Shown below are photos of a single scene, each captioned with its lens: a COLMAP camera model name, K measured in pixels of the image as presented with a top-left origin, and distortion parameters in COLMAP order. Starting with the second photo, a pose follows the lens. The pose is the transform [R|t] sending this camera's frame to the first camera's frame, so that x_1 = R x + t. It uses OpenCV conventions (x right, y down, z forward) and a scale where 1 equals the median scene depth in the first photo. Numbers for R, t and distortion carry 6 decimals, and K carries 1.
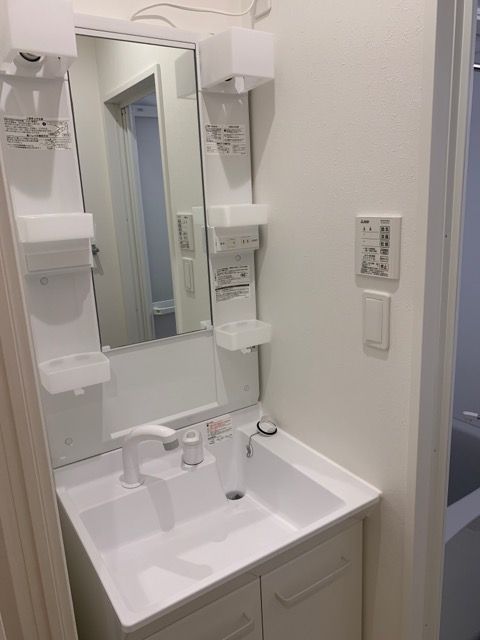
lens RADIAL K [[487.8, 0, 239.8], [0, 487.8, 320.0], [0, 0, 1]] dist [0.029962, -0.000788]
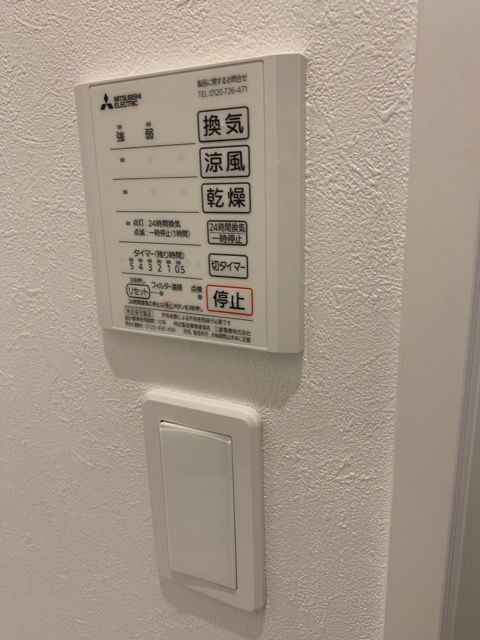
lens RADIAL K [[487.8, 0, 240.0], [0, 487.8, 320.3], [0, 0, 1]] dist [0.029962, -0.000788]
pose [[0.866893, -0.109787, 0.486255, 0.186998], [0.105145, 0.993771, 0.036923, -0.106573], [-0.487279, 0.019119, 0.873037, 0.794474]]
